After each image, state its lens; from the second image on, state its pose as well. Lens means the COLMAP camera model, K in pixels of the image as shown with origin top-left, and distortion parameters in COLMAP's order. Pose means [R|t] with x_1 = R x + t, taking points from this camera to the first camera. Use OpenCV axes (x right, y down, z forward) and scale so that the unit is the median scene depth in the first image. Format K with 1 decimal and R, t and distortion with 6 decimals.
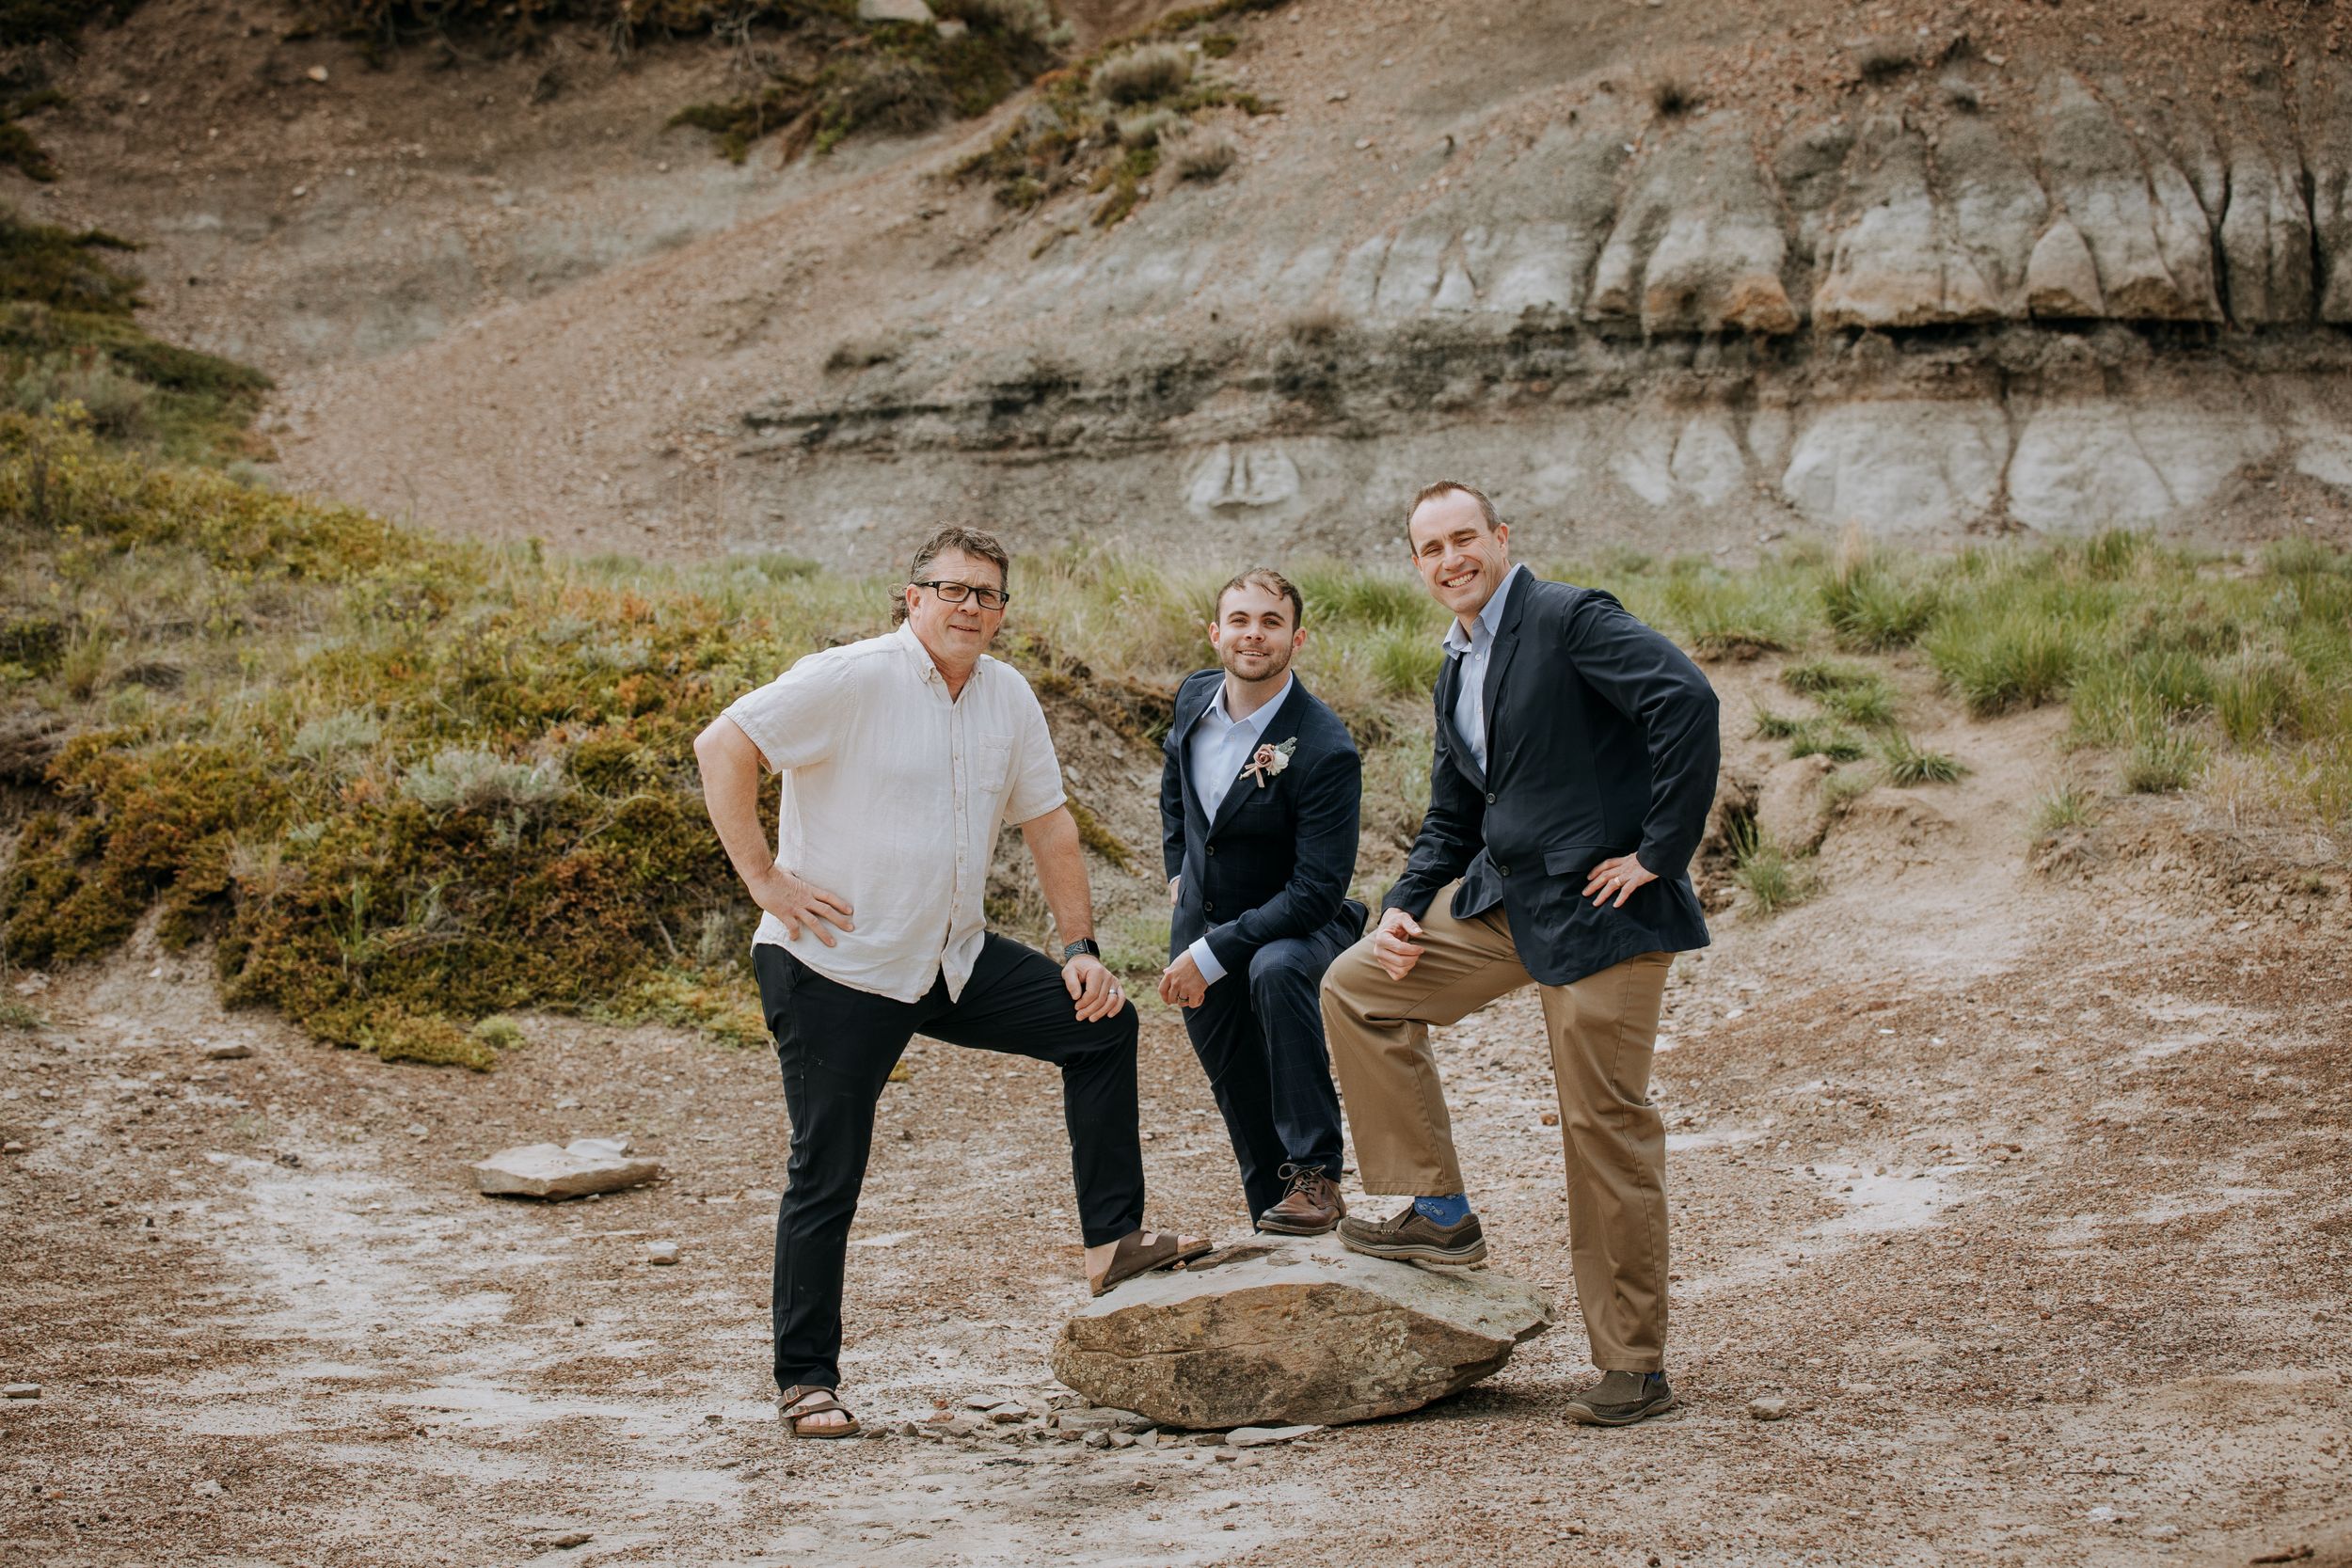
lens RADIAL K [[4562.7, 0, 1178.6], [0, 4562.7, 883.2], [0, 0, 1]] dist [-0.184102, 0.376053]
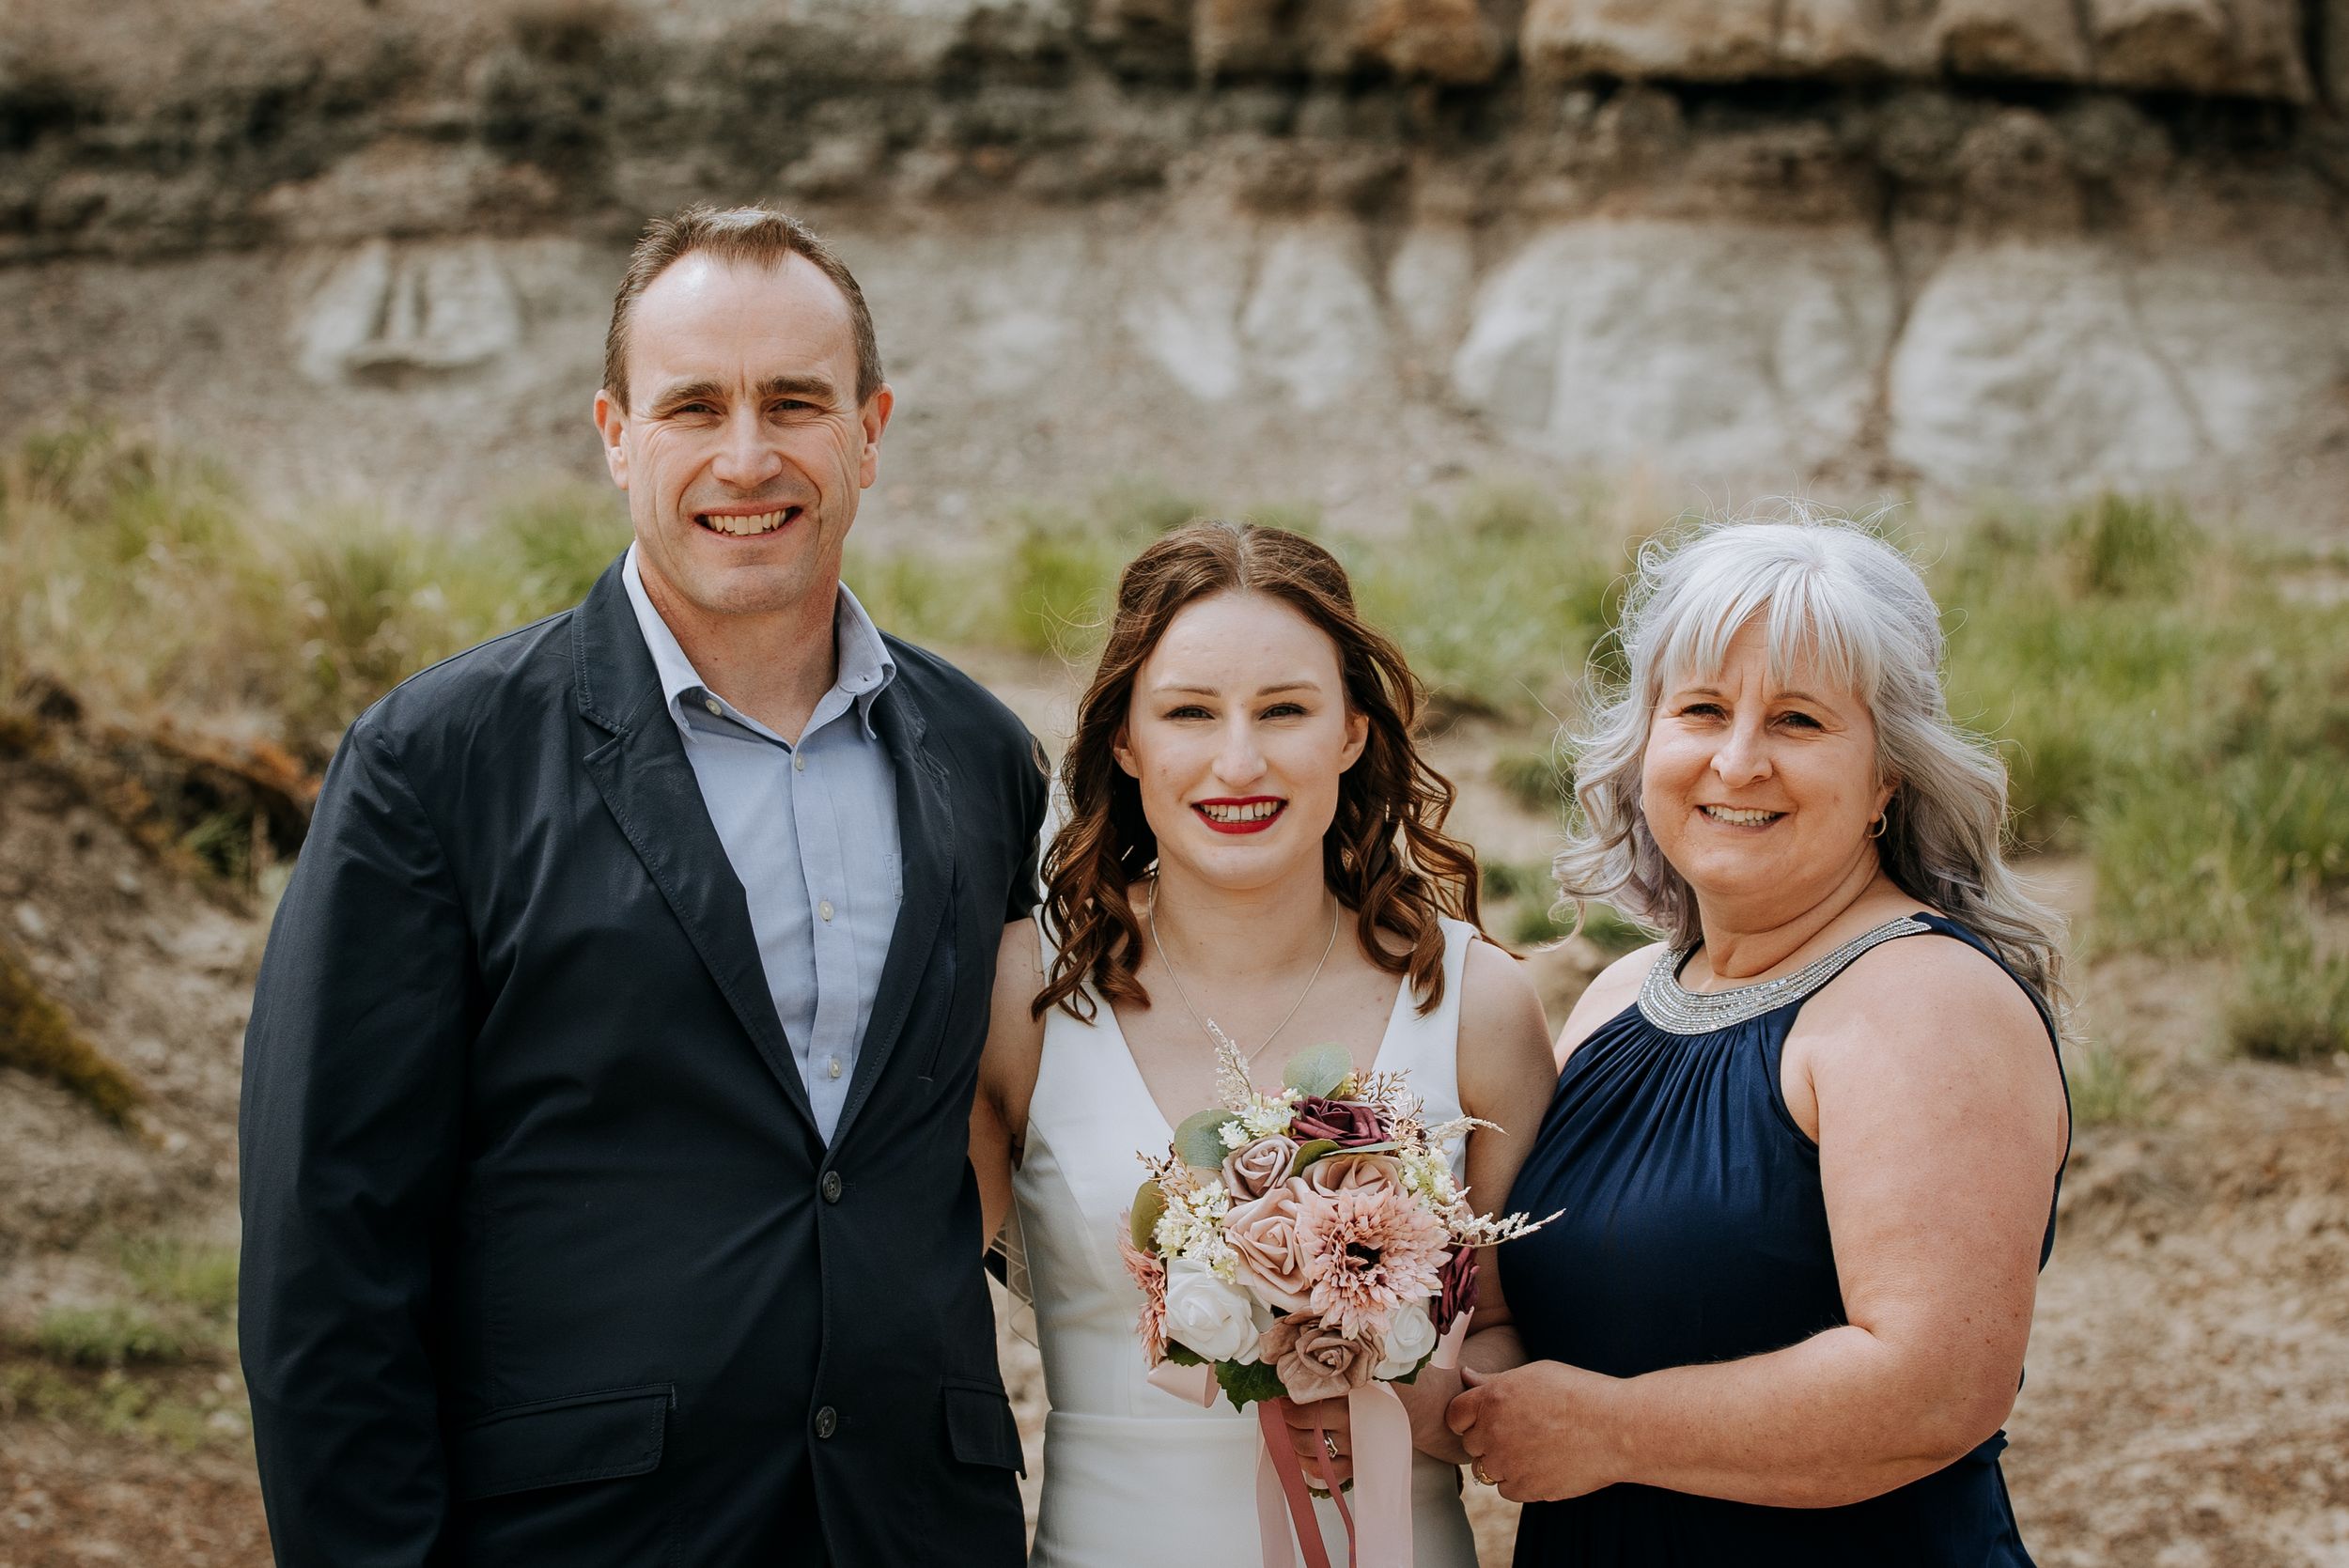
lens RADIAL K [[8106.4, 0, 1174.5], [0, 8106.4, 784.0], [0, 0, 1]] dist [-0.280521, -0.335941]
pose [[0.992876, 0.043329, 0.110998, 0.001259], [-0.039867, 0.998652, -0.033224, -0.014315], [-0.112288, 0.028563, 0.993265, 0.140086]]
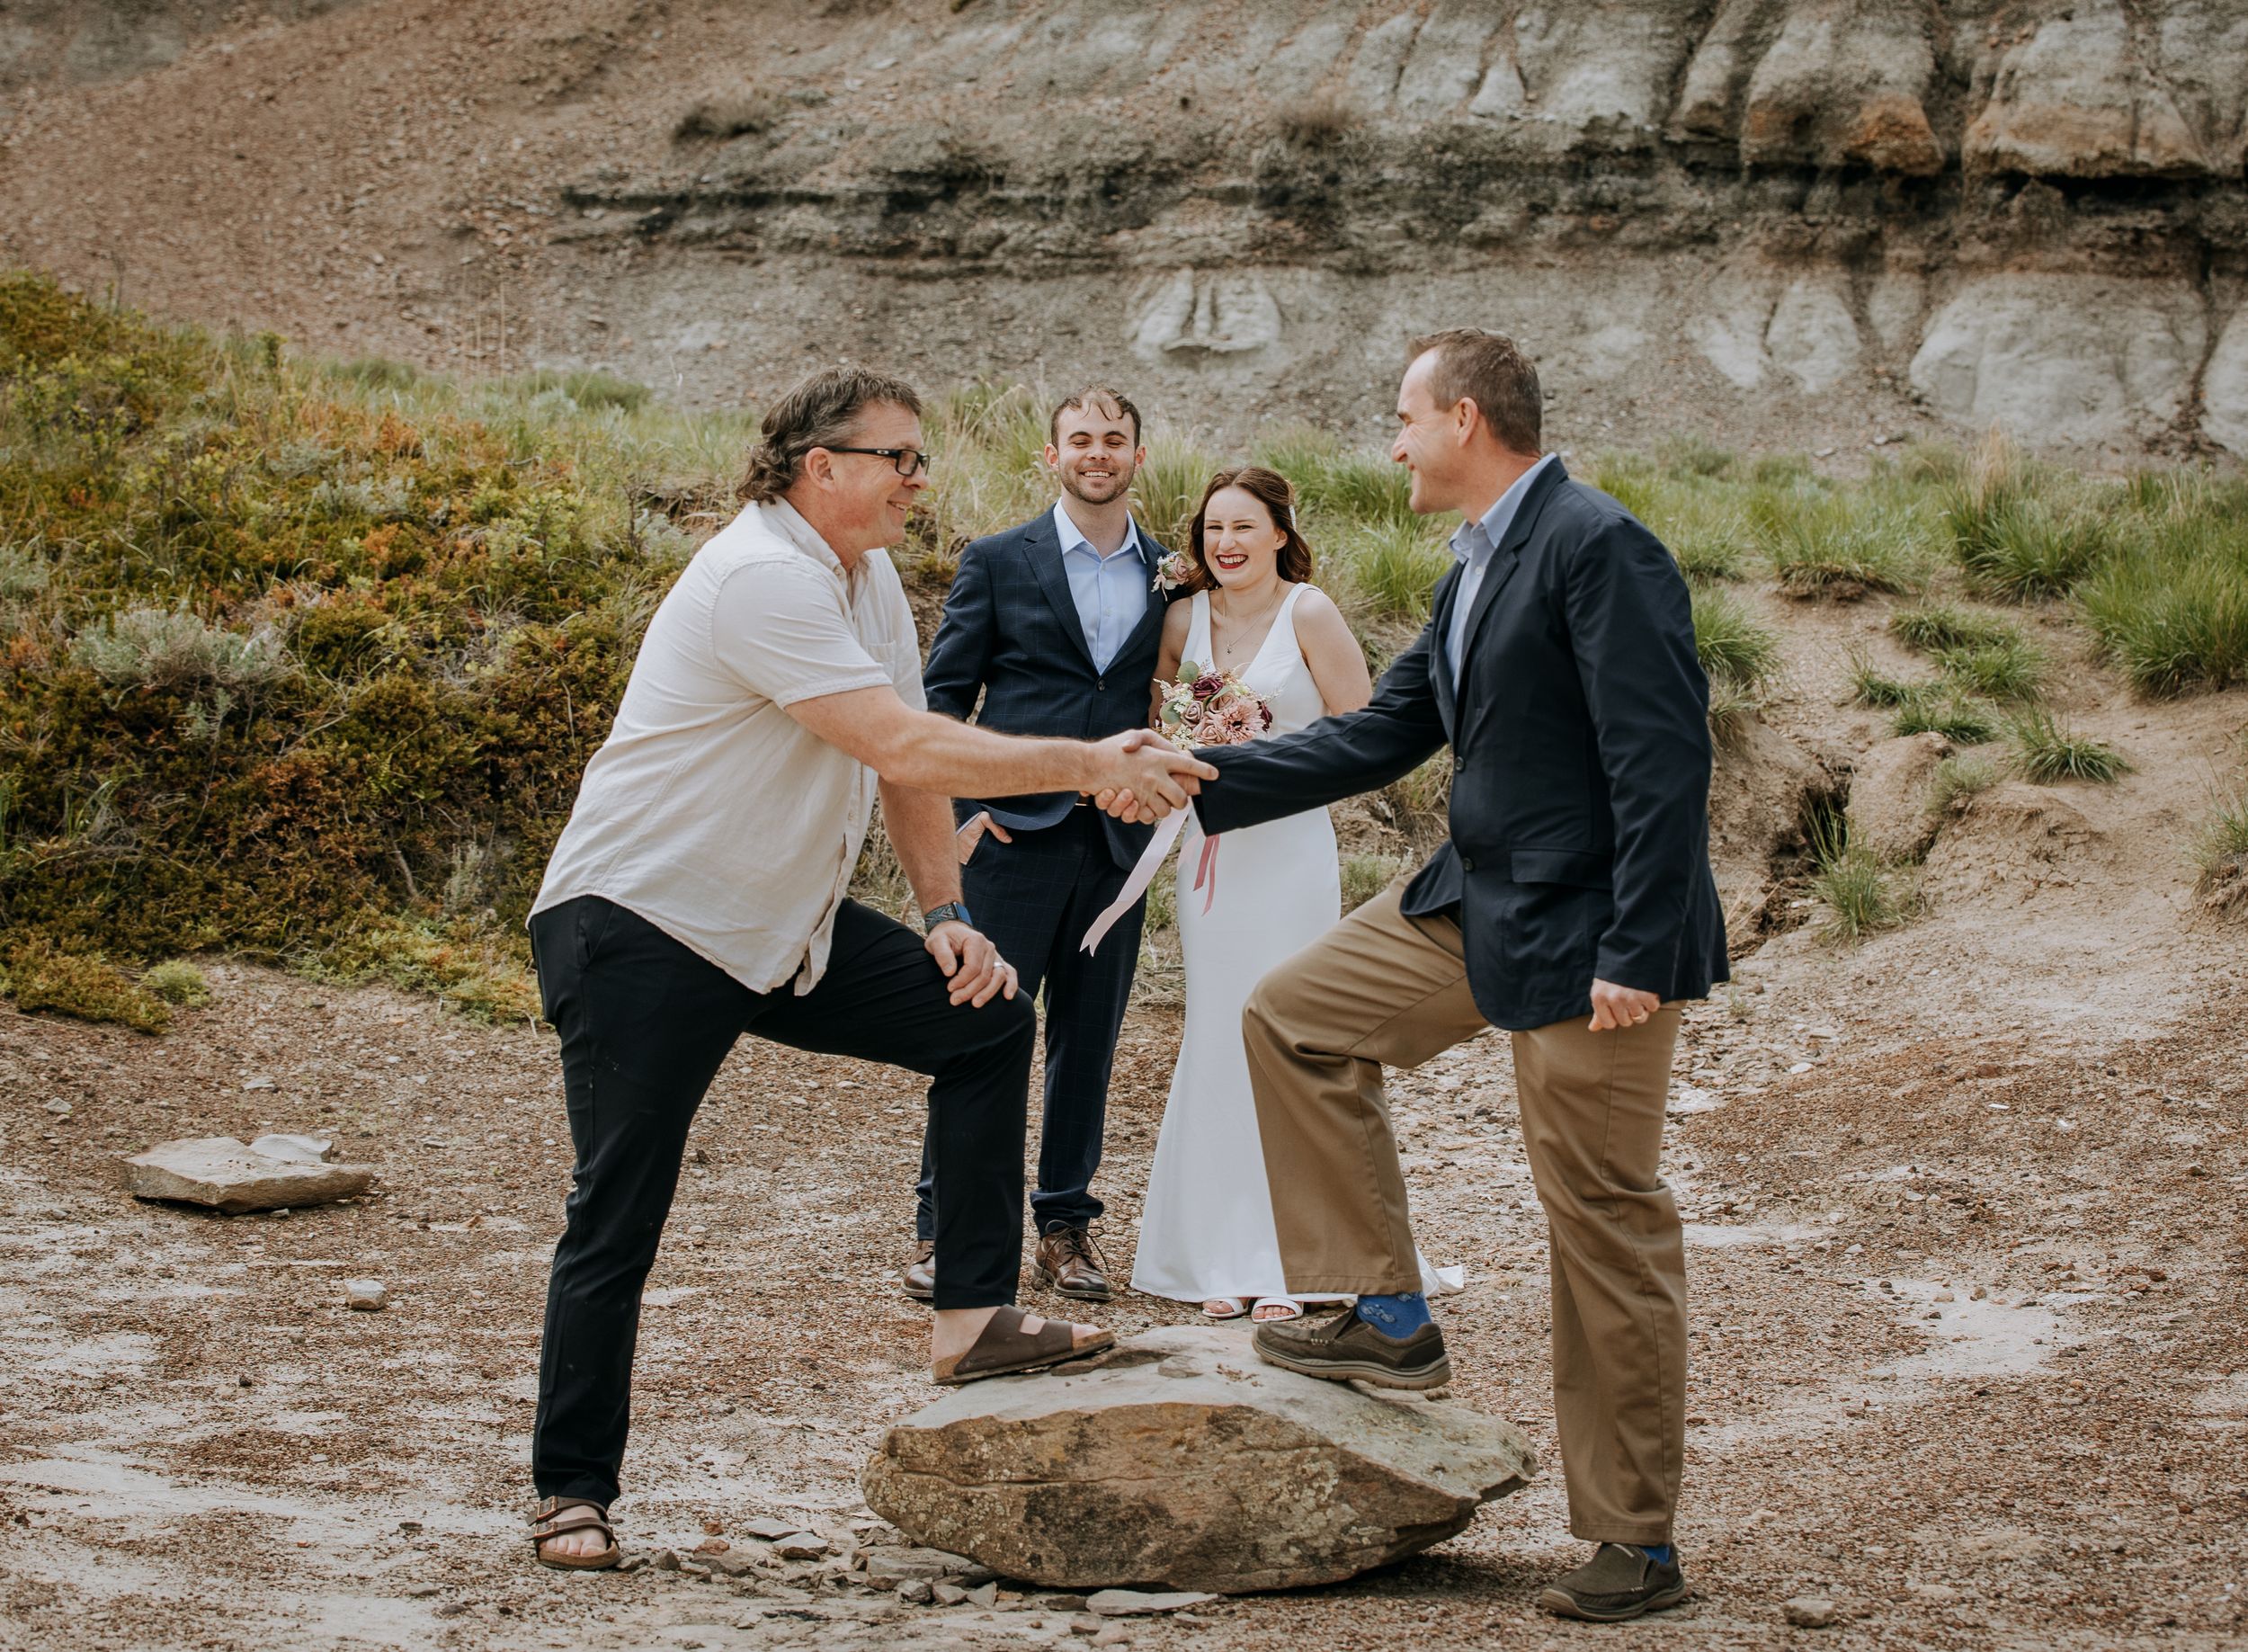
lens RADIAL K [[5888.8, 0, 1124.0], [0, 5888.8, 826.0], [0, 0, 1]] dist [-0.182362, 0.153488]
pose [[0.997694, 0.067695, 0.004952, 0.001556], [-0.067694, 0.997706, -0.000431, -0.003009], [-0.004970, 0.000095, 0.999988, 0.016286]]
